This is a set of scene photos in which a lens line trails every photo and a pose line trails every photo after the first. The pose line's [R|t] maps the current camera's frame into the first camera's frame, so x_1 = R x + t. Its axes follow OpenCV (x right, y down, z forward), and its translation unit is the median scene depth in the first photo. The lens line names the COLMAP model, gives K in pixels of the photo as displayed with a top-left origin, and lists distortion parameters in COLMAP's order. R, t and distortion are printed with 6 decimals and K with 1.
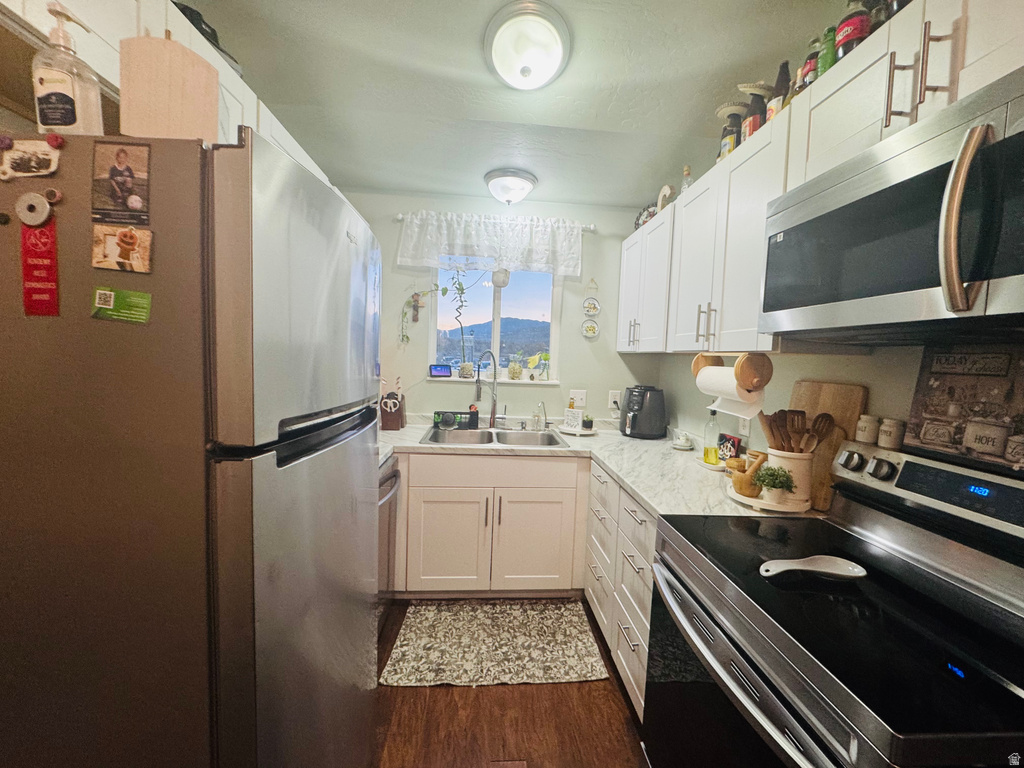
lens RADIAL K [[407.9, 0, 512.9], [0, 407.9, 383.3], [0, 0, 1]] dist [-0.003166, 0.000360]
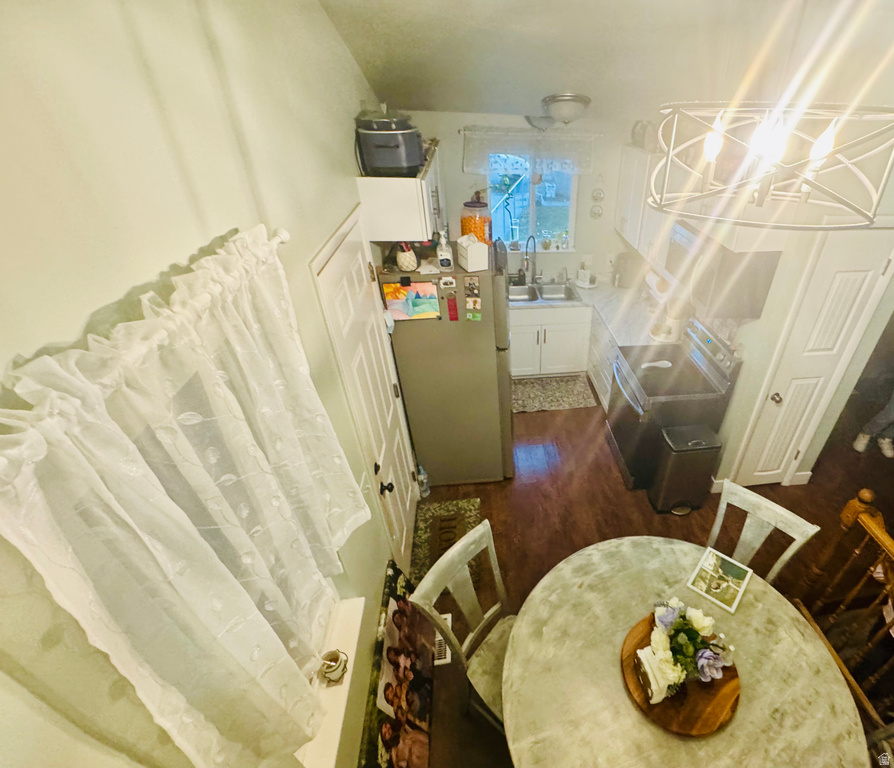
lens RADIAL K [[444.3, 0, 557.5], [0, 444.3, 414.5], [0, 0, 1]] dist [-0.001085, -0.000039]
pose [[0.994313, -0.060697, 0.087505, -0.191703], [0.003267, 0.838676, 0.544621, -0.553295], [-0.106446, -0.541238, 0.834104, -1.006749]]
